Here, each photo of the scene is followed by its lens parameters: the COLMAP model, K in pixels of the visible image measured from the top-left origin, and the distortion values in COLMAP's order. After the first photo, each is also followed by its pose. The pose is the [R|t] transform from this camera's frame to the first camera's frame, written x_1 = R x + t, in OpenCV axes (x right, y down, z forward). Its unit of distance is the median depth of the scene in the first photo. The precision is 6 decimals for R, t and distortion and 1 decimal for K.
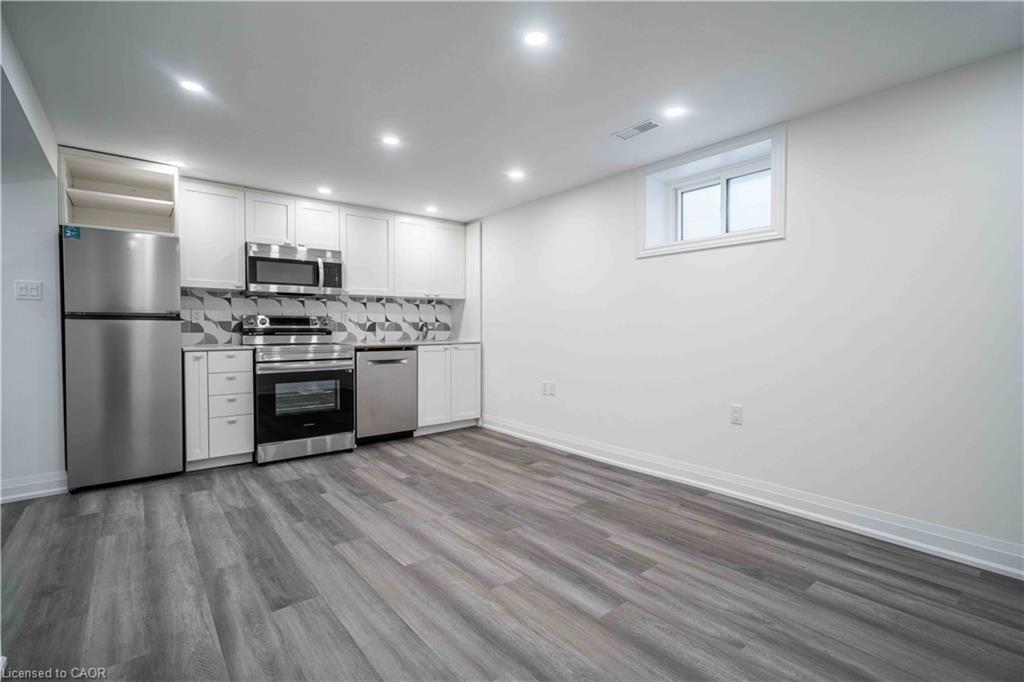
lens RADIAL K [[465.5, 0, 513.4], [0, 465.5, 339.2], [0, 0, 1]] dist [-0.000748, -0.000413]
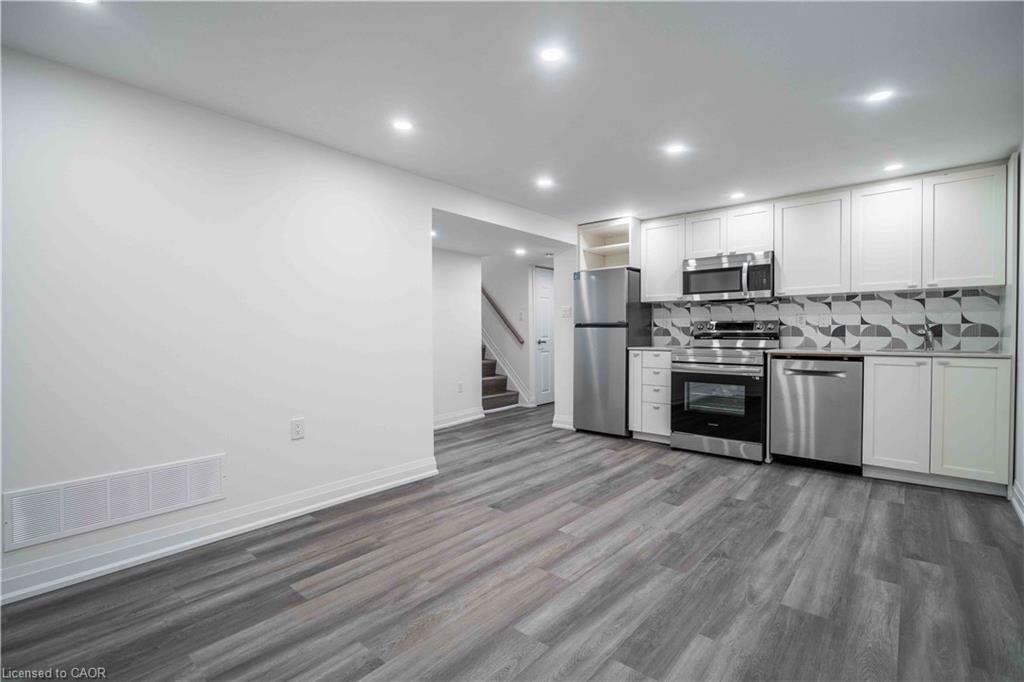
lens RADIAL K [[465.5, 0, 513.4], [0, 465.5, 339.2], [0, 0, 1]] dist [-0.000748, -0.000413]
pose [[0.182351, 0.014098, -0.983132, 0.523105], [-0.021963, 0.999706, 0.010262, -0.010422], [0.982988, 0.019721, 0.182607, 0.369376]]
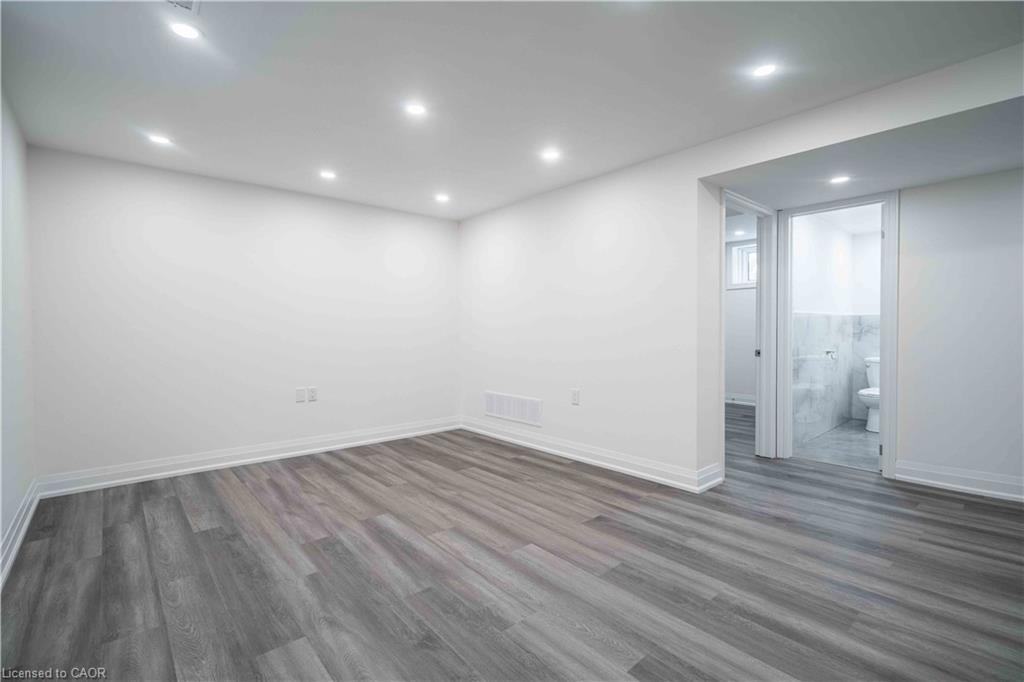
lens RADIAL K [[465.5, 0, 513.4], [0, 465.5, 339.2], [0, 0, 1]] dist [-0.000748, -0.000413]
pose [[-0.999343, 0.009350, -0.035009, -0.088226], [0.007721, 0.998894, 0.046374, -0.027963], [0.035404, 0.046074, -0.998310, 1.172018]]
